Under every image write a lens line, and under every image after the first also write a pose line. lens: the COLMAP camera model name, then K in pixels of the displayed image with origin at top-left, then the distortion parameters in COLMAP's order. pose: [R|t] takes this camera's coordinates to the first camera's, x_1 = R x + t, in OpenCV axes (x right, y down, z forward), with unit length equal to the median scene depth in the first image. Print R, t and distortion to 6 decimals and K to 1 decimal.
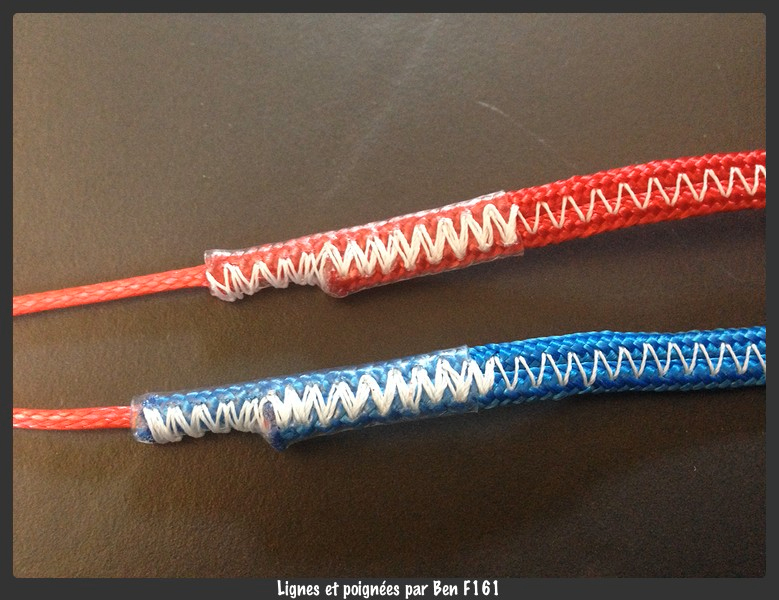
lens RADIAL K [[787.4, 0, 388.4], [0, 787.4, 302.3], [0, 0, 1]] dist [-0.031026, 0.000000]
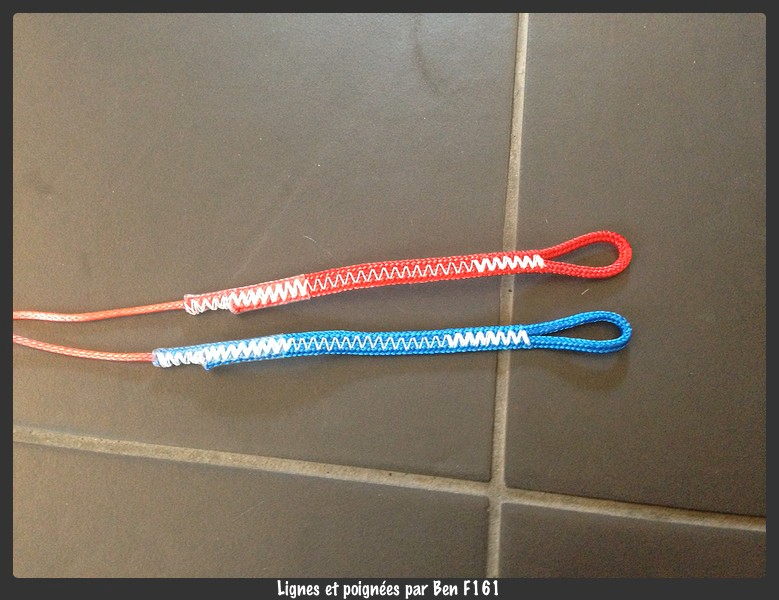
lens RADIAL K [[787.4, 0, 391.0], [0, 787.4, 298.4], [0, 0, 1]] dist [-0.031026, 0.000000]
pose [[0.999444, 0.026847, -0.019750, 0.484670], [-0.028096, 0.997430, -0.065911, 0.095195], [0.017930, 0.066430, 0.997630, -1.521294]]
